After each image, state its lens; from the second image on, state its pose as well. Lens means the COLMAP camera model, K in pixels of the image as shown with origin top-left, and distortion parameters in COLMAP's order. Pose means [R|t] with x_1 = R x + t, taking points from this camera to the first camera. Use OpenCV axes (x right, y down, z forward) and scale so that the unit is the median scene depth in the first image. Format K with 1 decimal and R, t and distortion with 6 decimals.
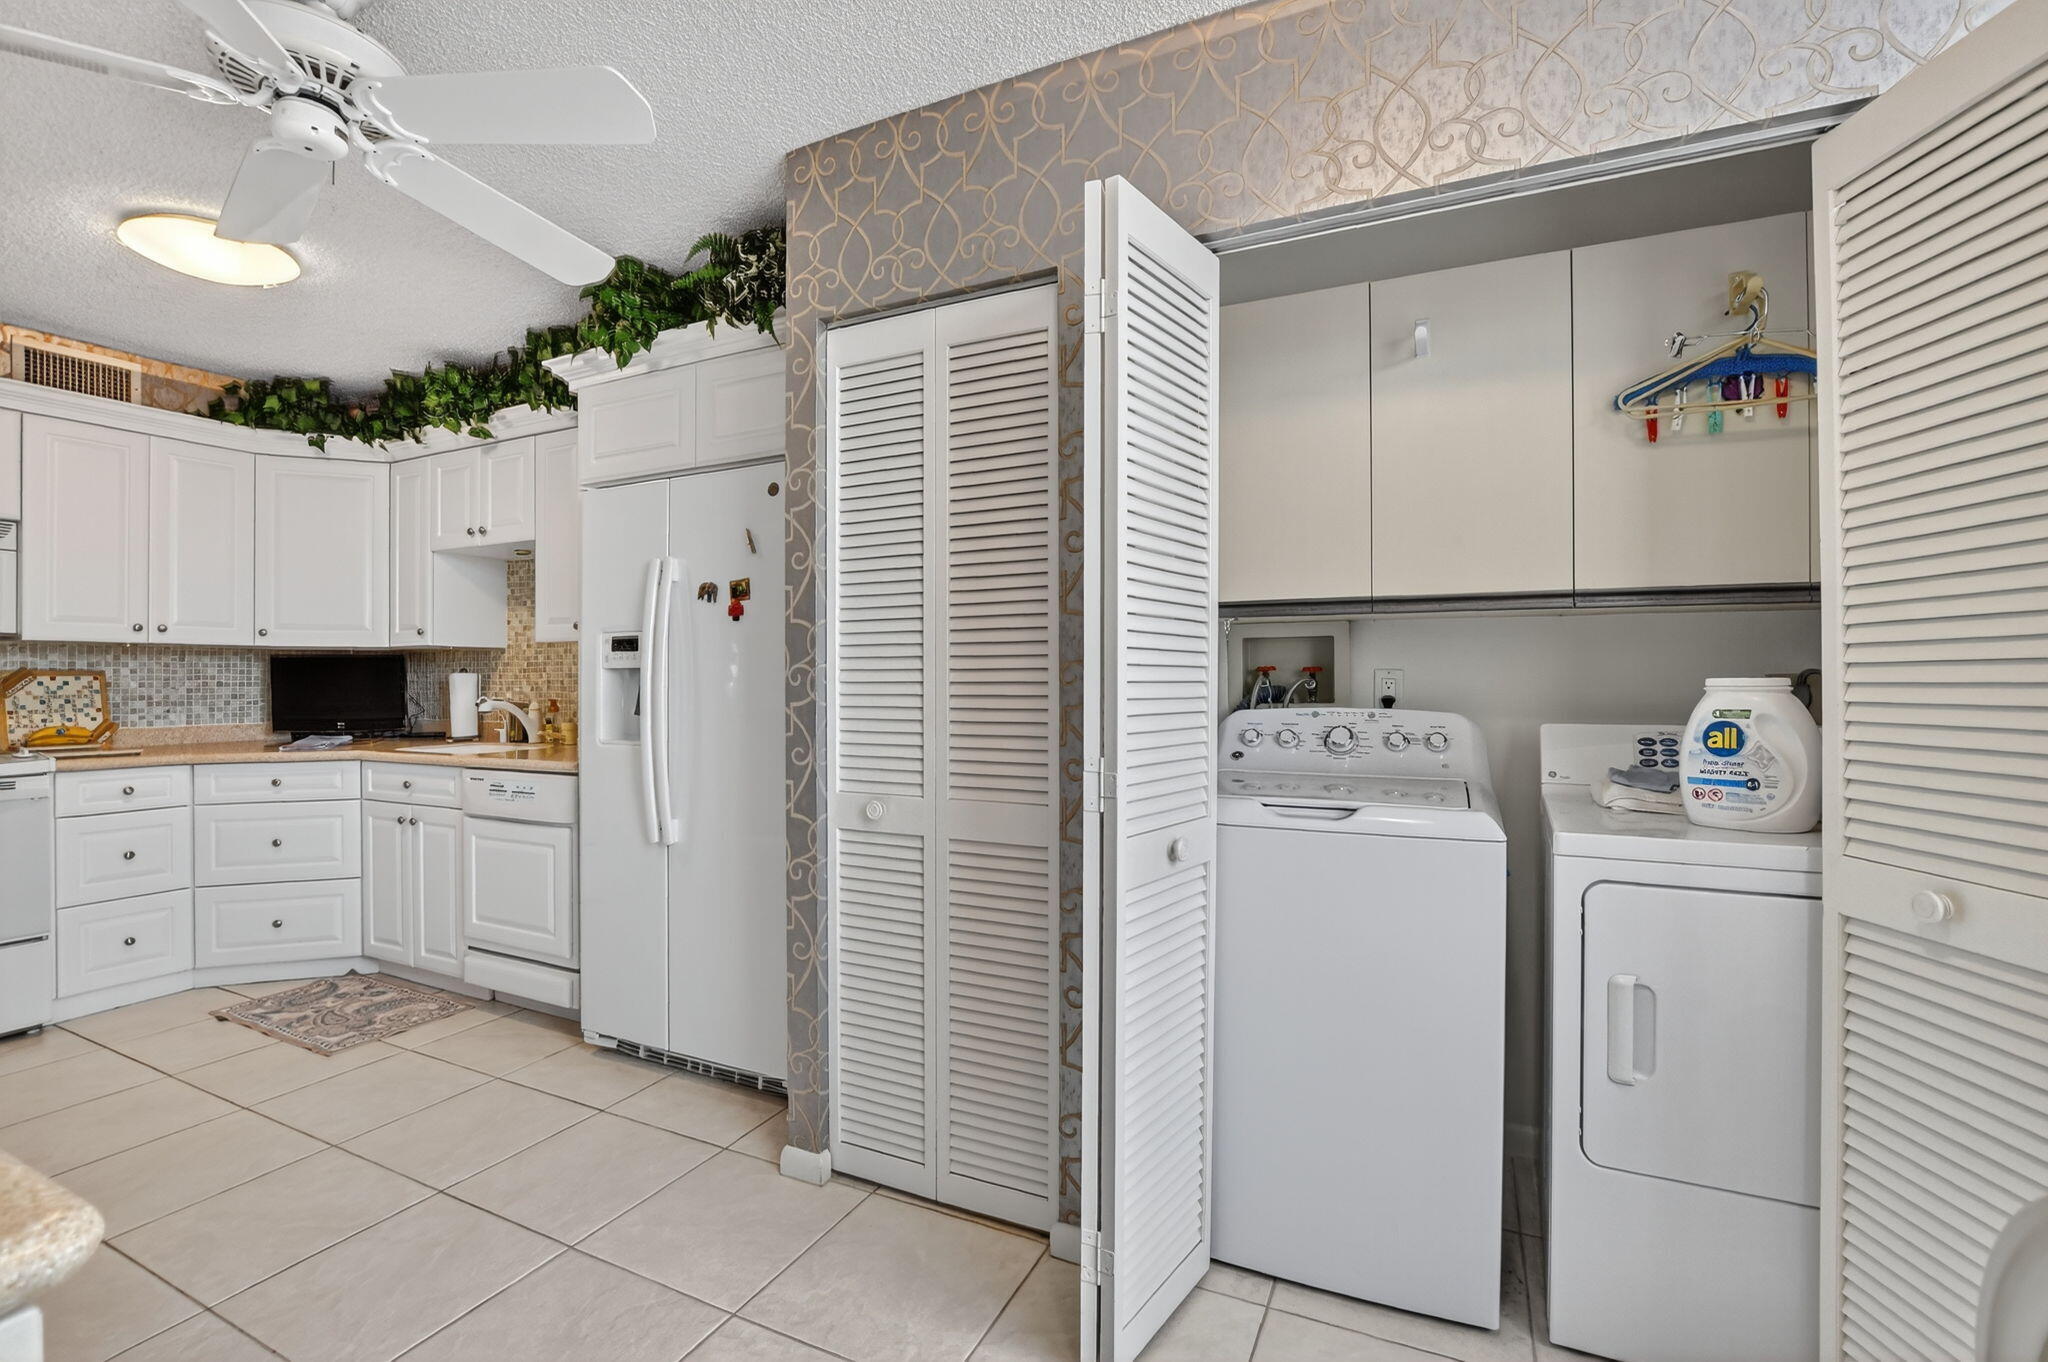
lens RADIAL K [[923.6, 0, 1012.0], [0, 923.6, 674.6], [0, 0, 1]] dist [-0.030054, 0.004680]
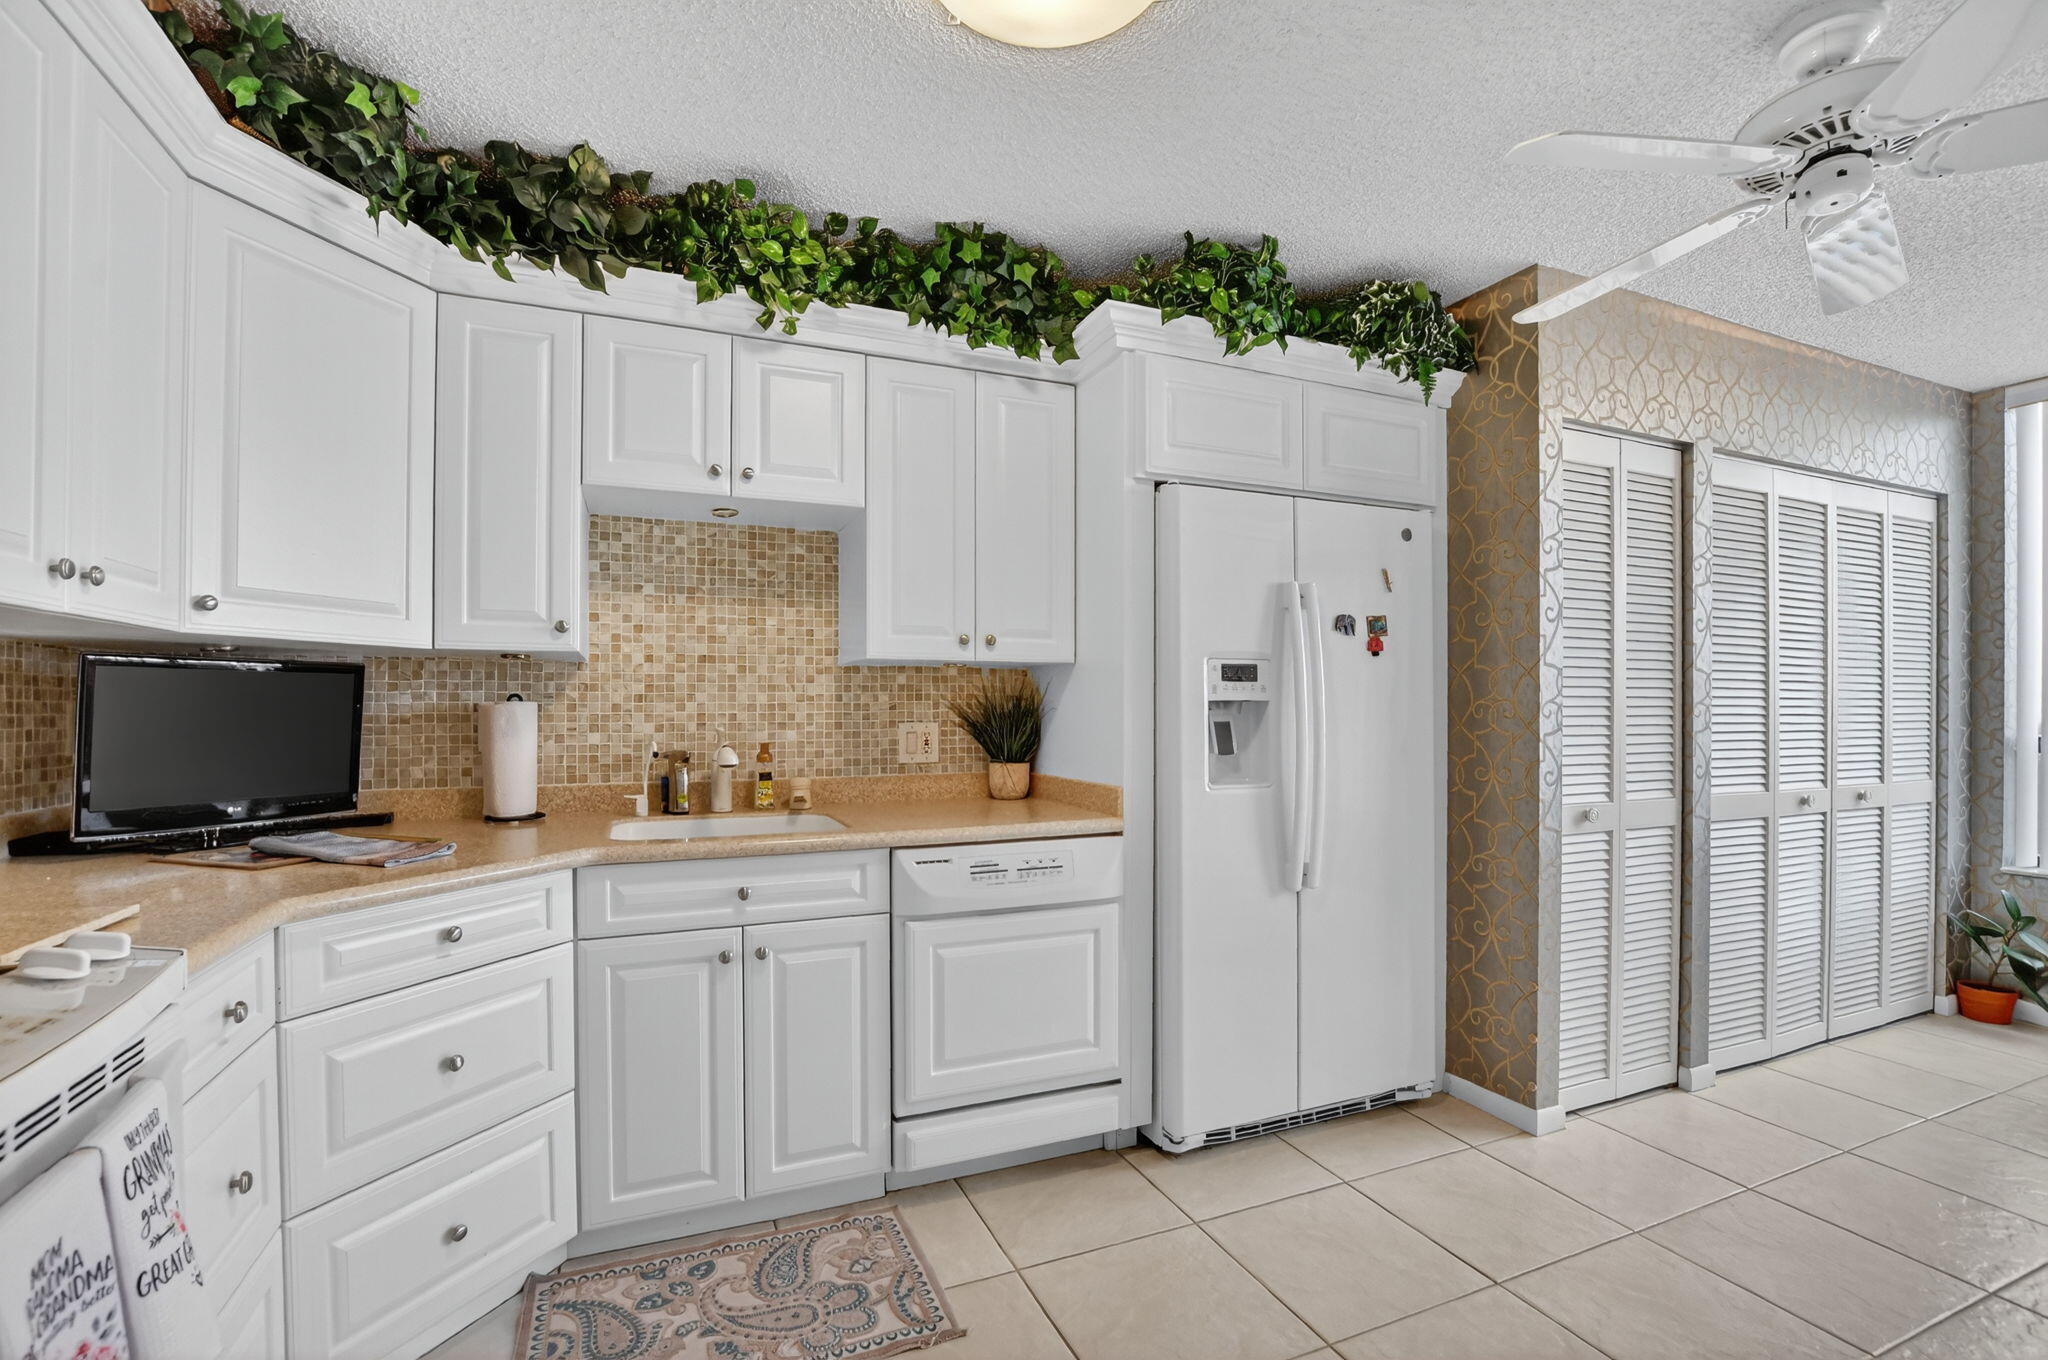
lens RADIAL K [[923.6, 0, 1049.8], [0, 923.6, 707.9], [0, 0, 1]] dist [-0.030054, 0.004680]
pose [[0.642307, 0.002314, 0.766444, -0.995681], [-0.006033, 0.999980, 0.002037, -0.000803], [-0.766423, -0.005932, 0.642308, 0.473503]]
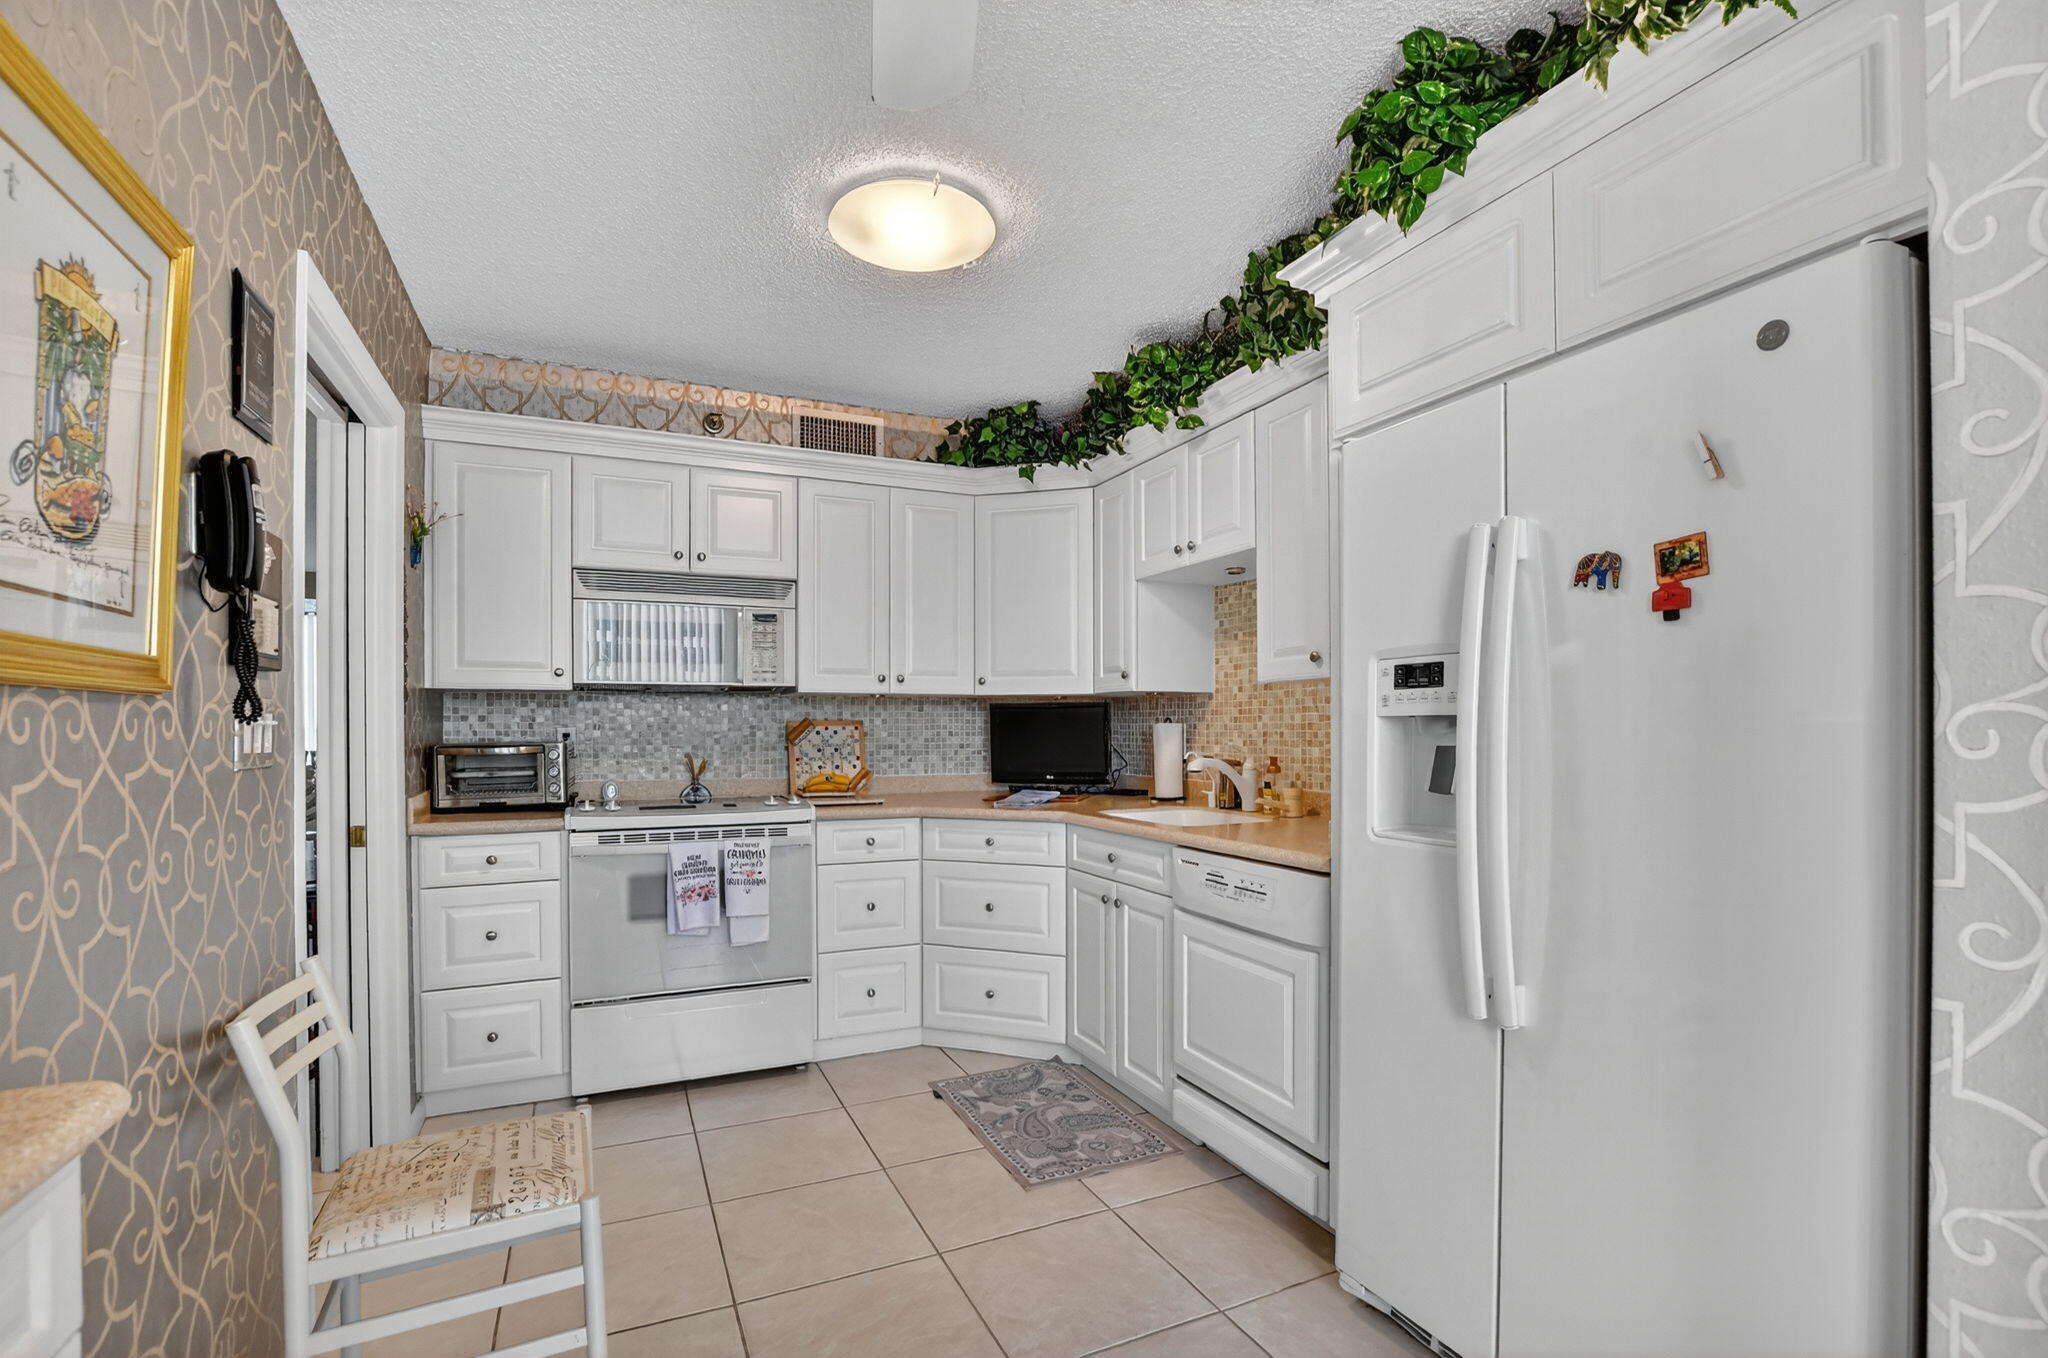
lens RADIAL K [[923.6, 0, 1019.6], [0, 923.6, 732.6], [0, 0, 1]] dist [-0.030054, 0.004680]
pose [[0.775606, 0.006176, -0.631187, -0.199276], [0.000657, 0.999944, 0.010591, -0.002092], [0.631217, -0.008629, 0.775558, 0.297293]]
